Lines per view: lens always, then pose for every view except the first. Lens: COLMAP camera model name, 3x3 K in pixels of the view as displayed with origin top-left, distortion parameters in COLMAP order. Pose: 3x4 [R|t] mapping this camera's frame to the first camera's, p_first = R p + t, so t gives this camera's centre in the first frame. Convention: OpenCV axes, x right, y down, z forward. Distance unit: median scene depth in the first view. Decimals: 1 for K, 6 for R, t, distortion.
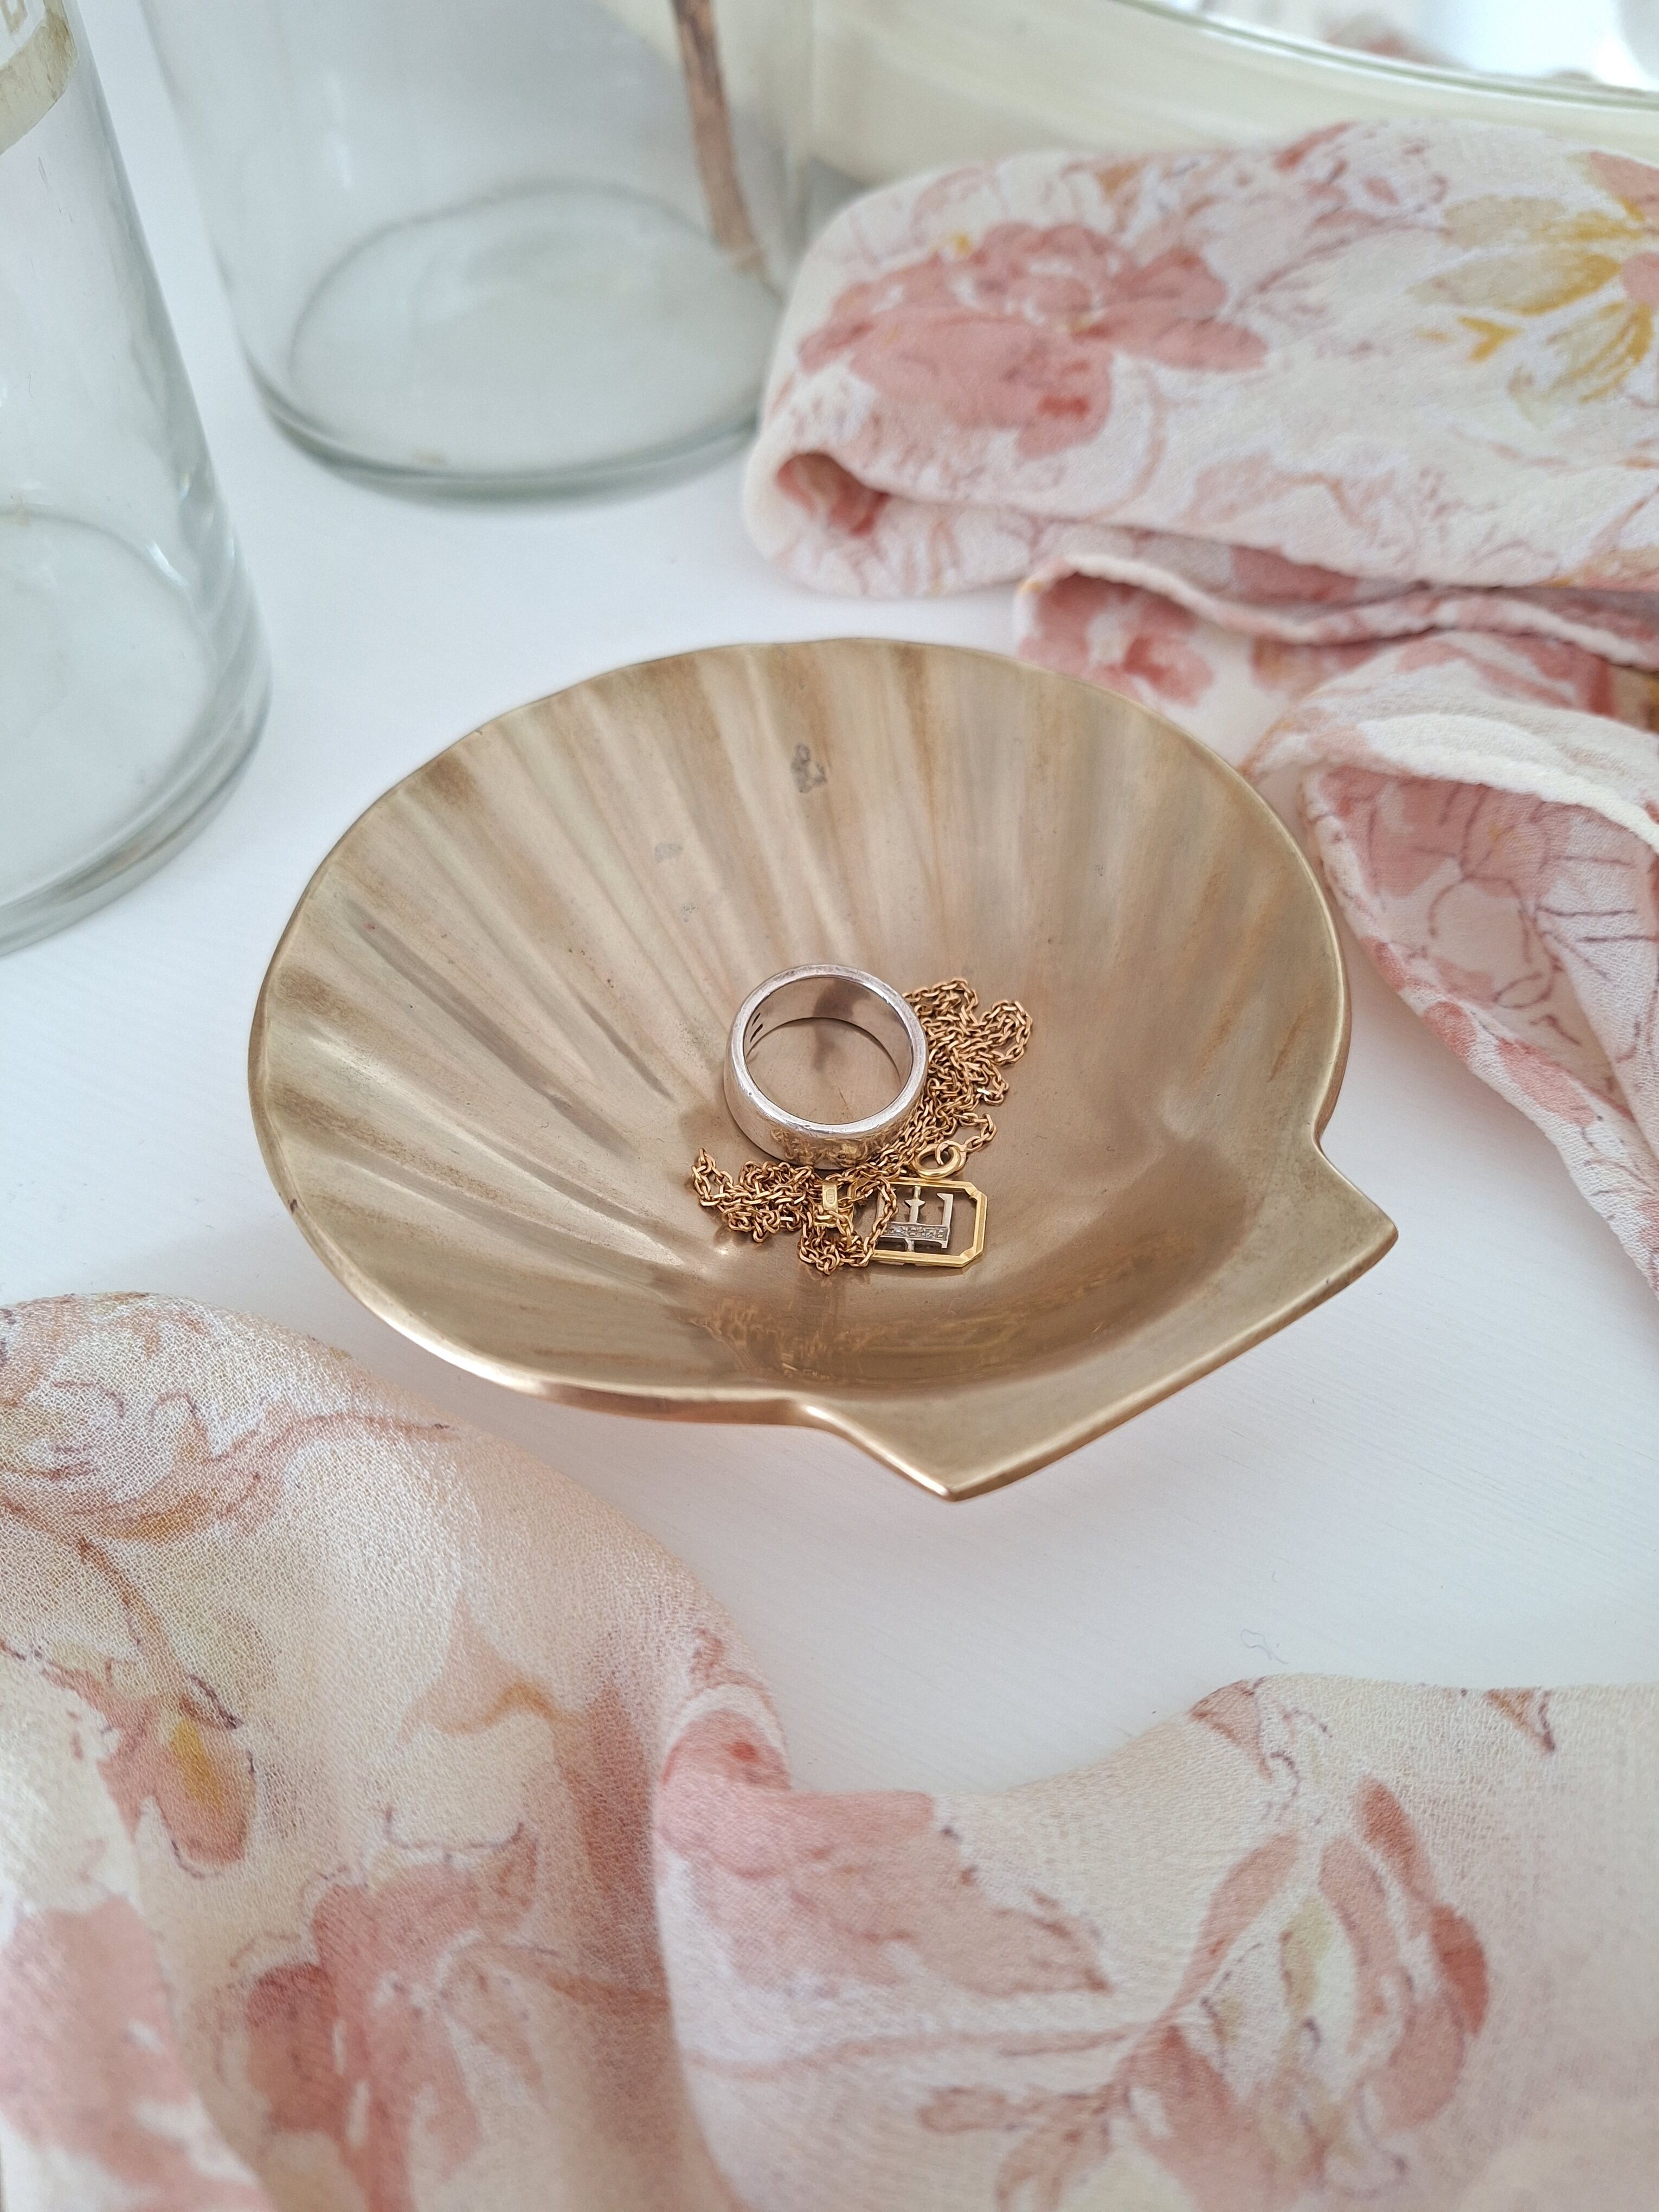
lens RADIAL K [[1643.8, 0, 829.5], [0, 1643.8, 1106.0], [0, 0, 1]] dist [0.041862, -0.082019]
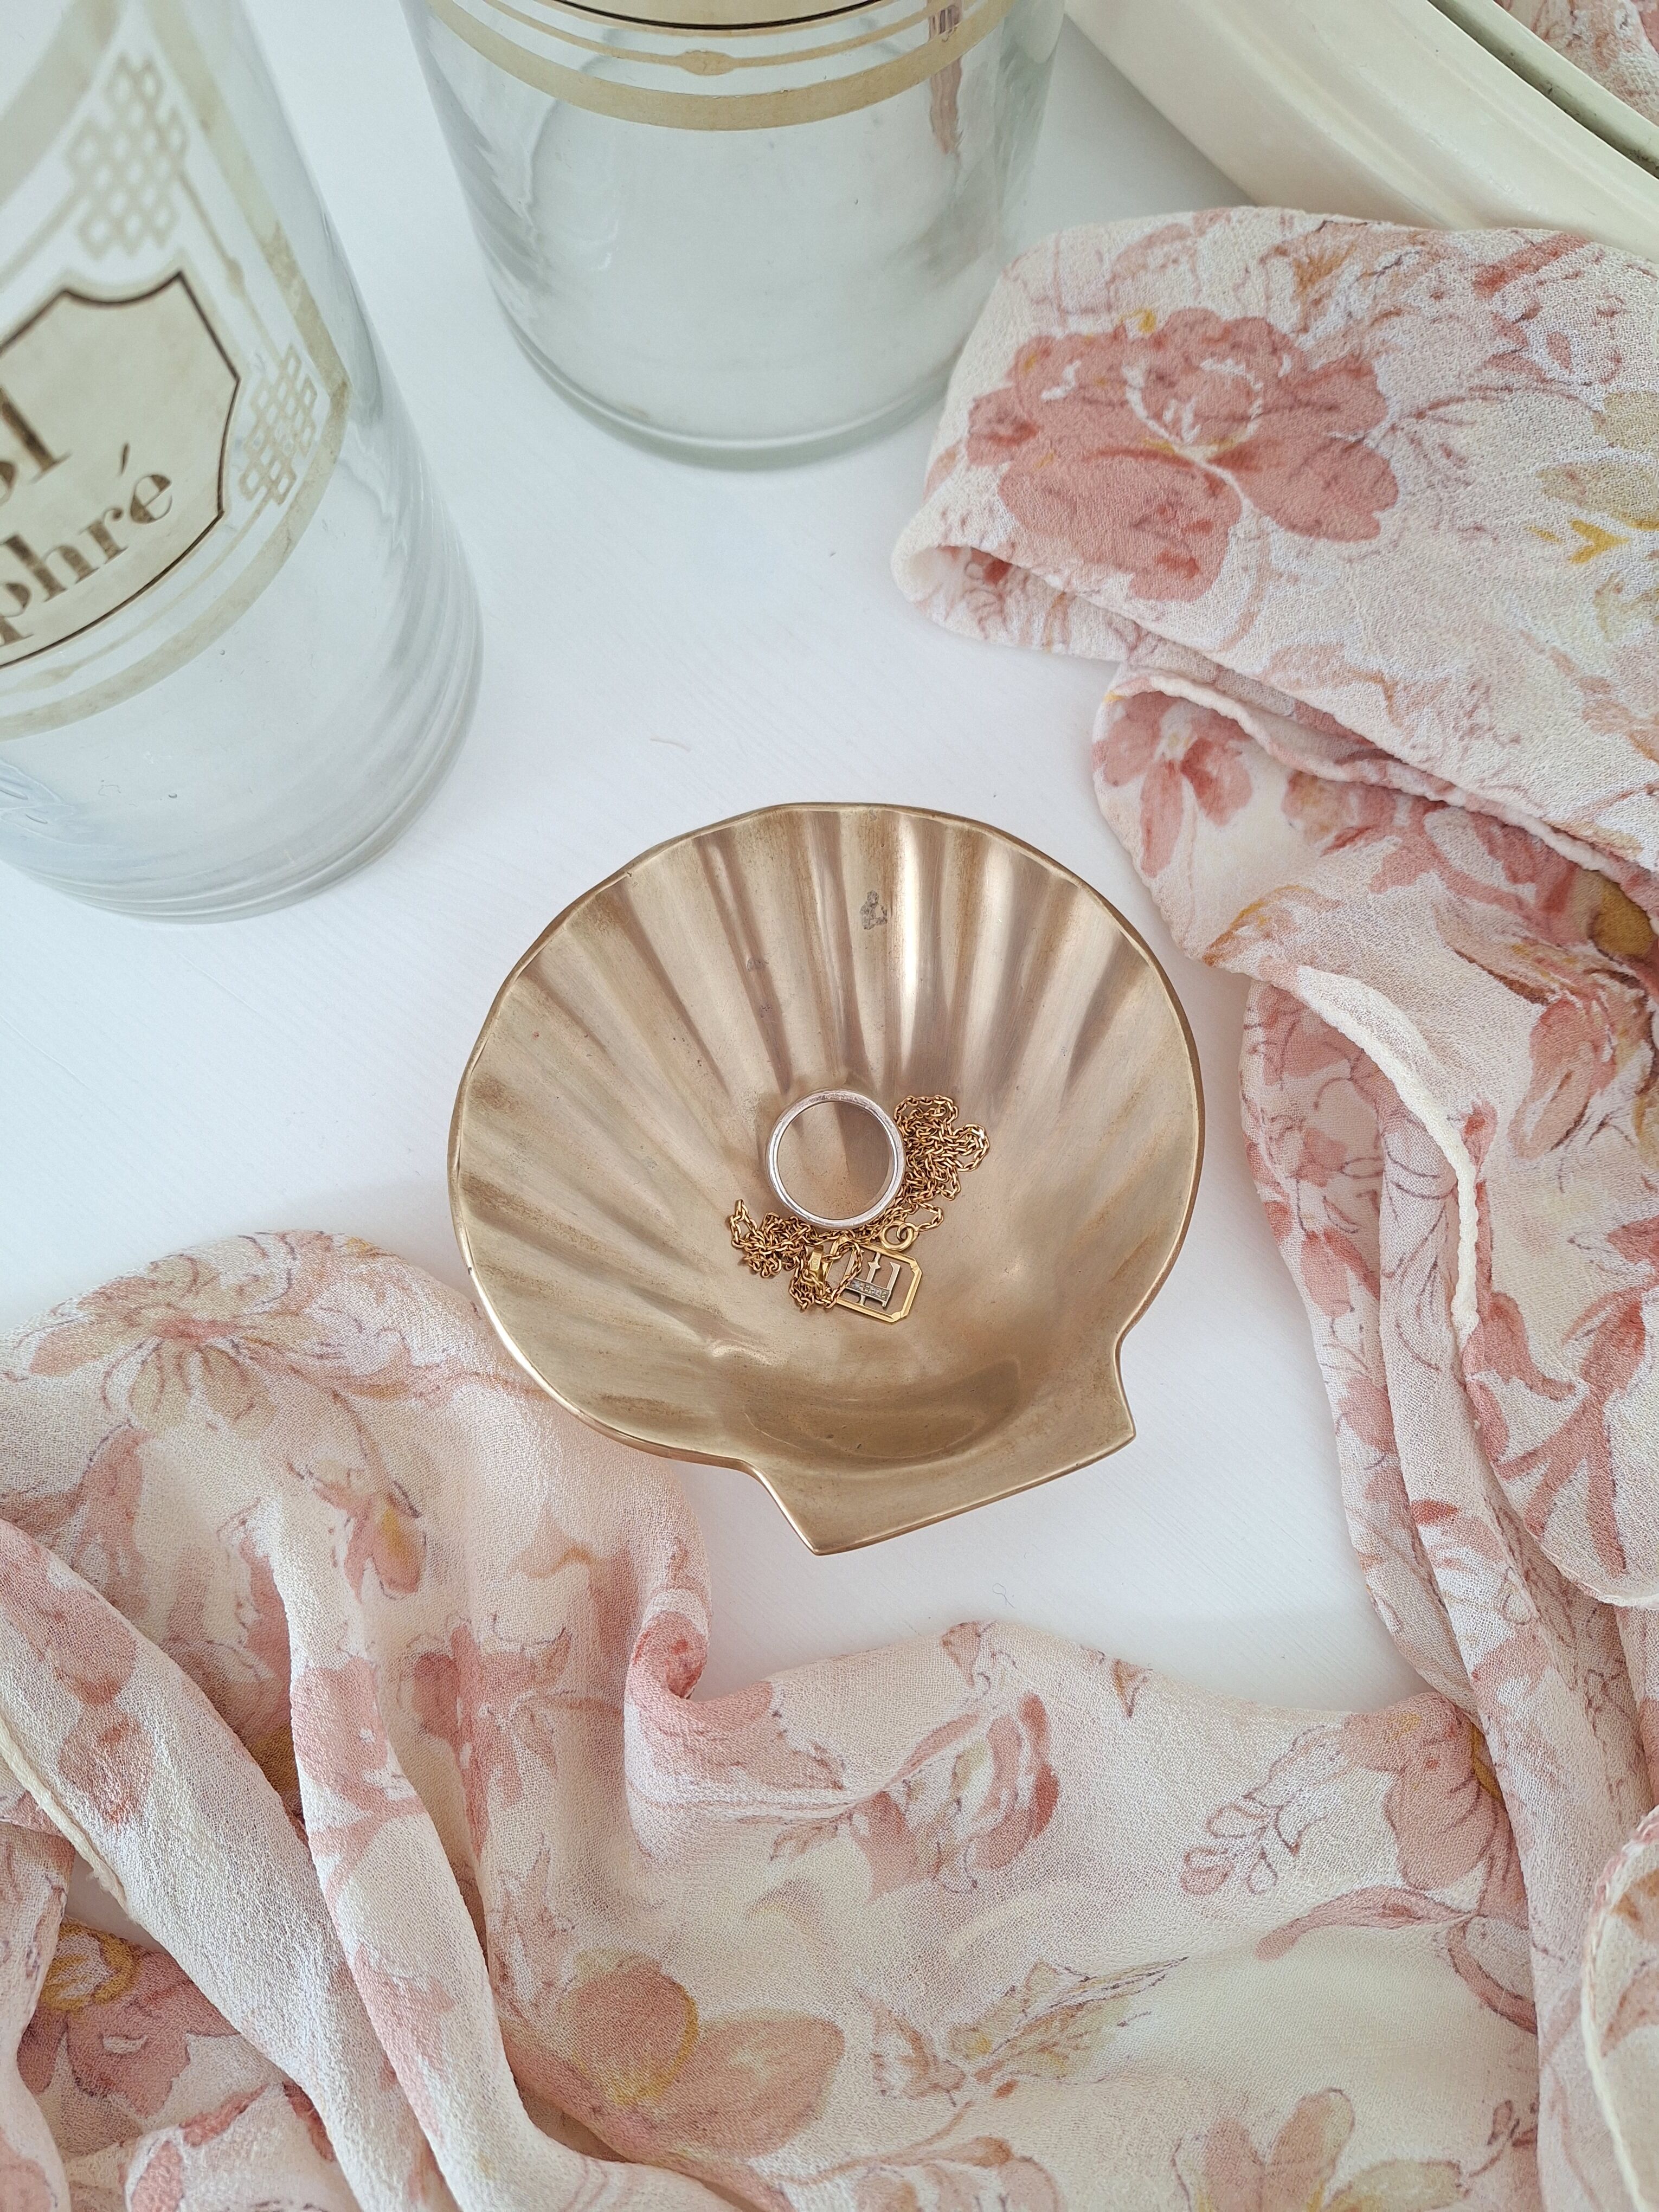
lens RADIAL K [[1615.2, 0, 835.2], [0, 1615.2, 1135.2], [0, 0, 1]] dist [0.163064, -0.296660]
pose [[0.976682, 0.211518, -0.036780, 0.053660], [-0.170087, 0.866865, 0.468631, -0.837265], [0.131007, -0.451448, 0.882628, -0.294054]]
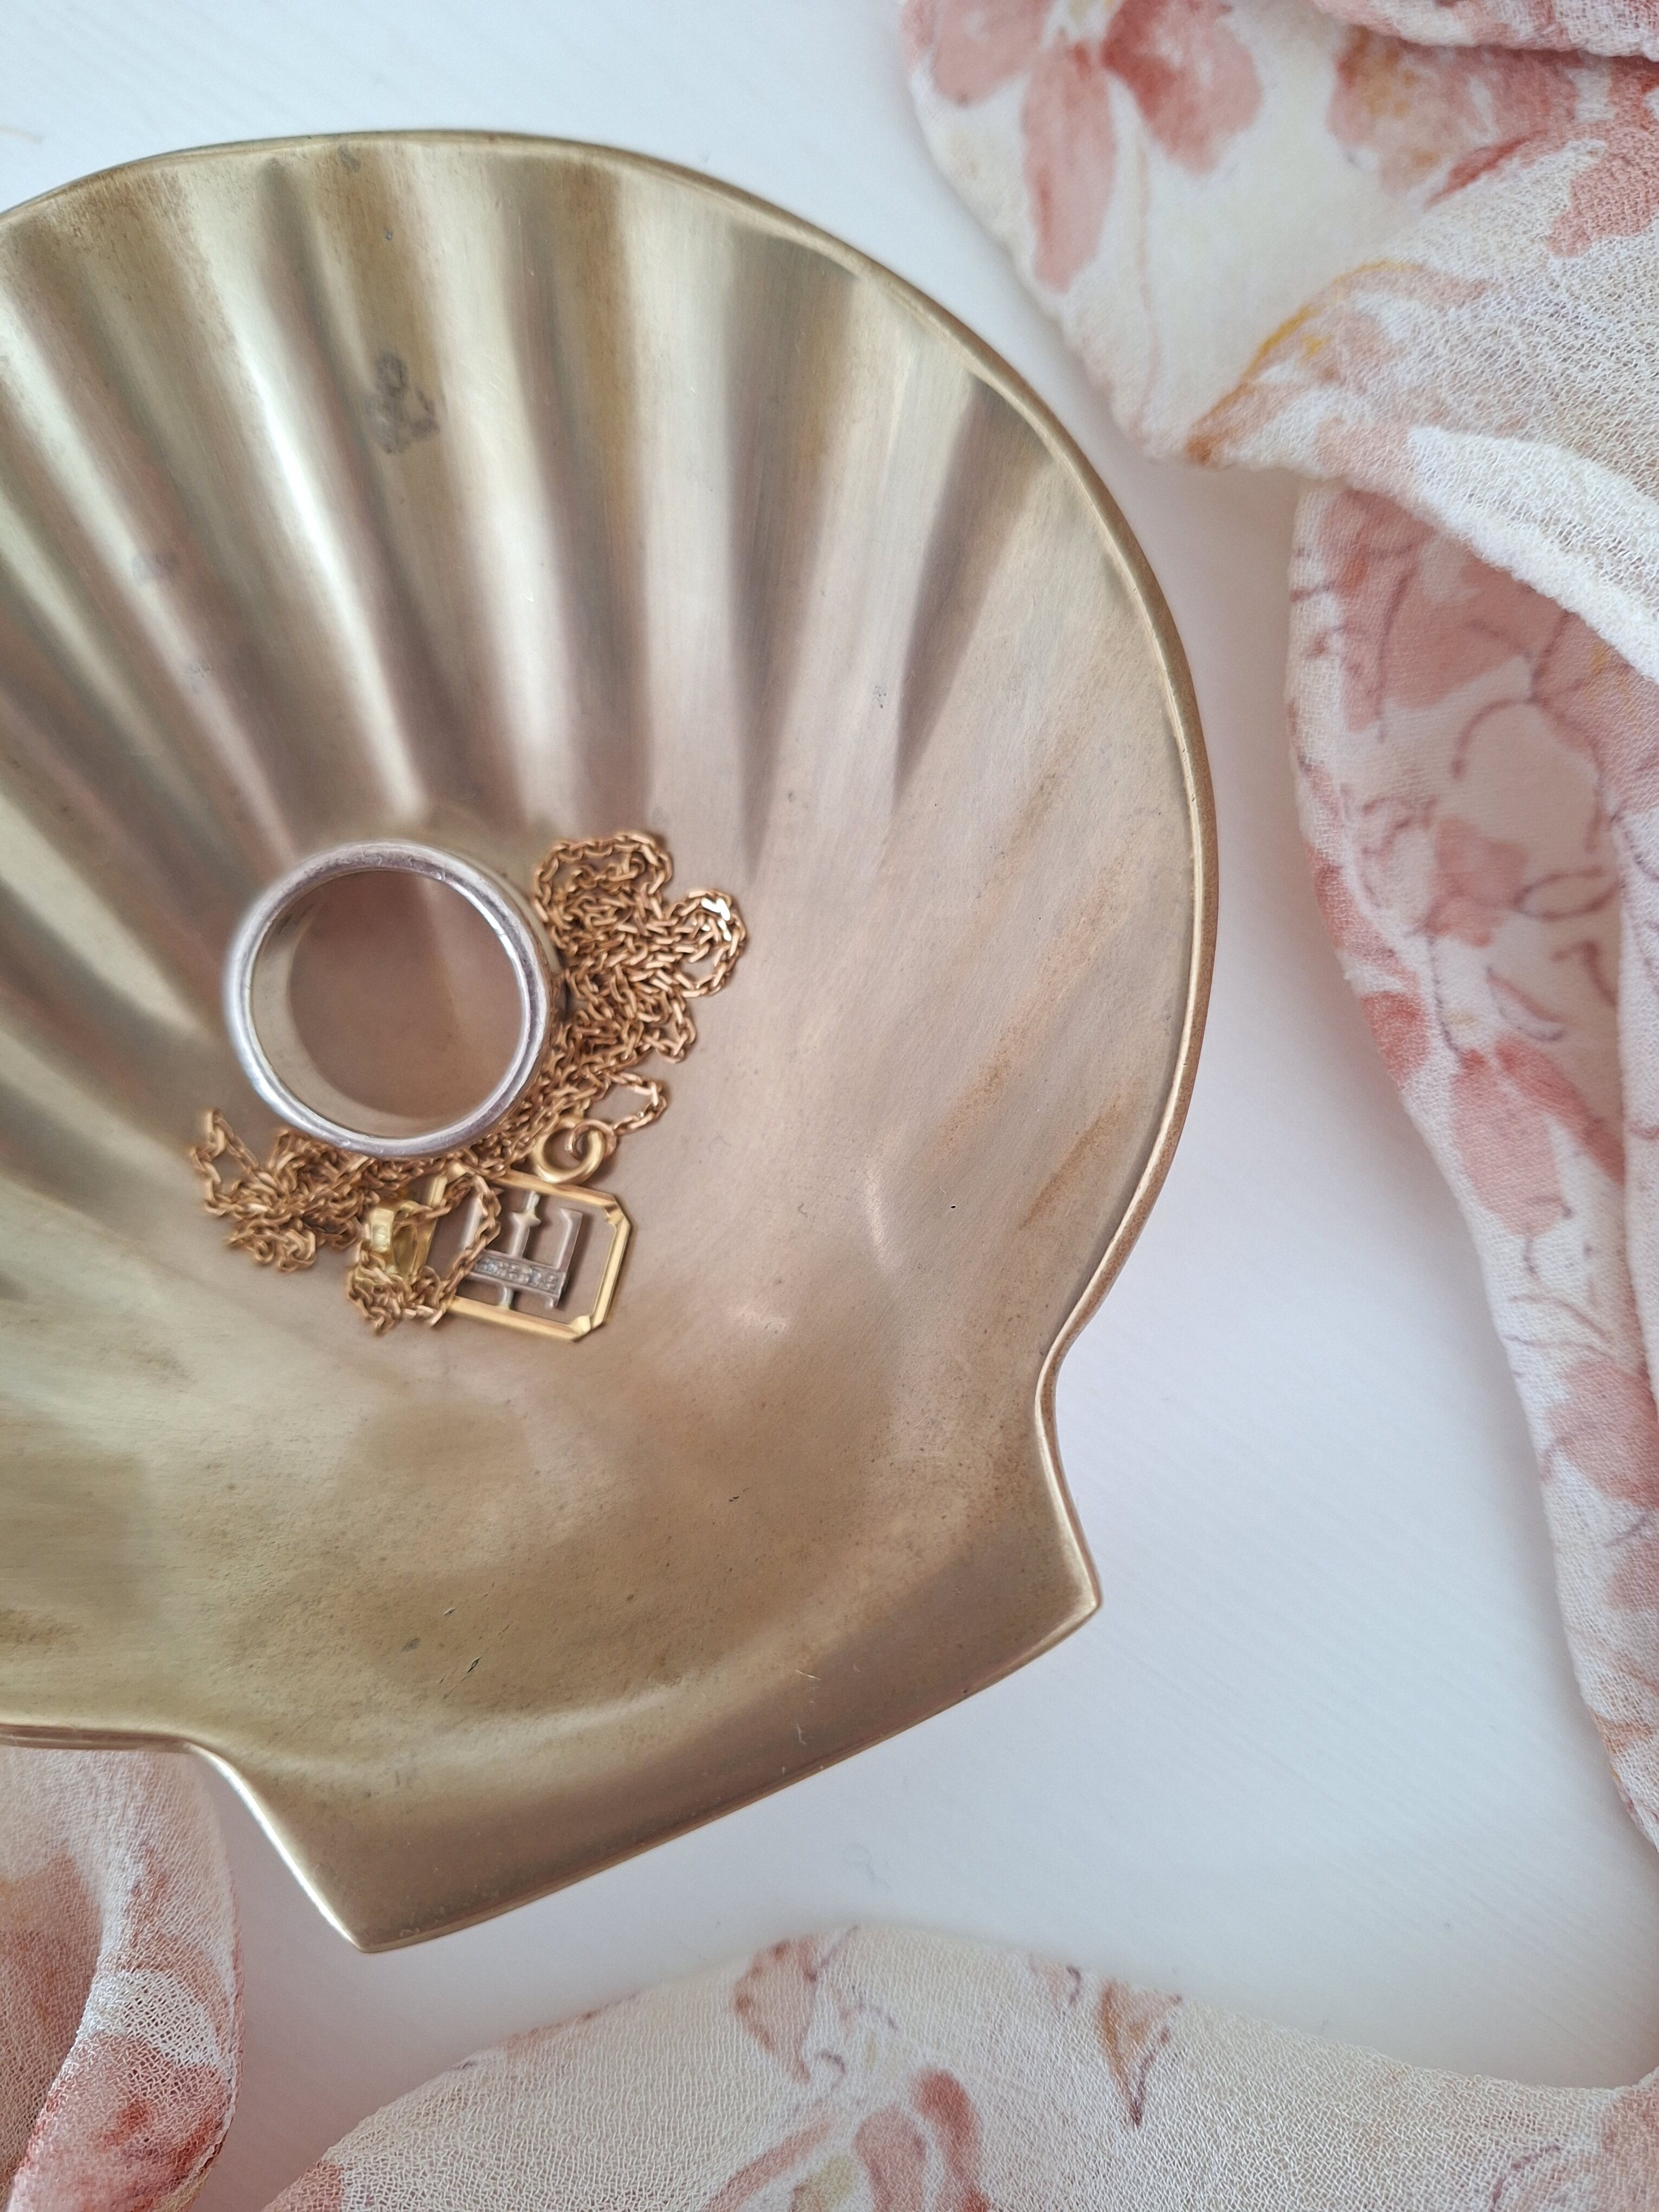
lens RADIAL K [[1672.3, 0, 829.4], [0, 1672.3, 1119.3], [0, 0, 1]] dist [-0.006937, -0.054843]
pose [[0.992755, 0.114781, -0.035531, 0.228184], [-0.072648, 0.808936, 0.583391, -0.449533], [0.095705, -0.576583, 0.811414, 0.536740]]
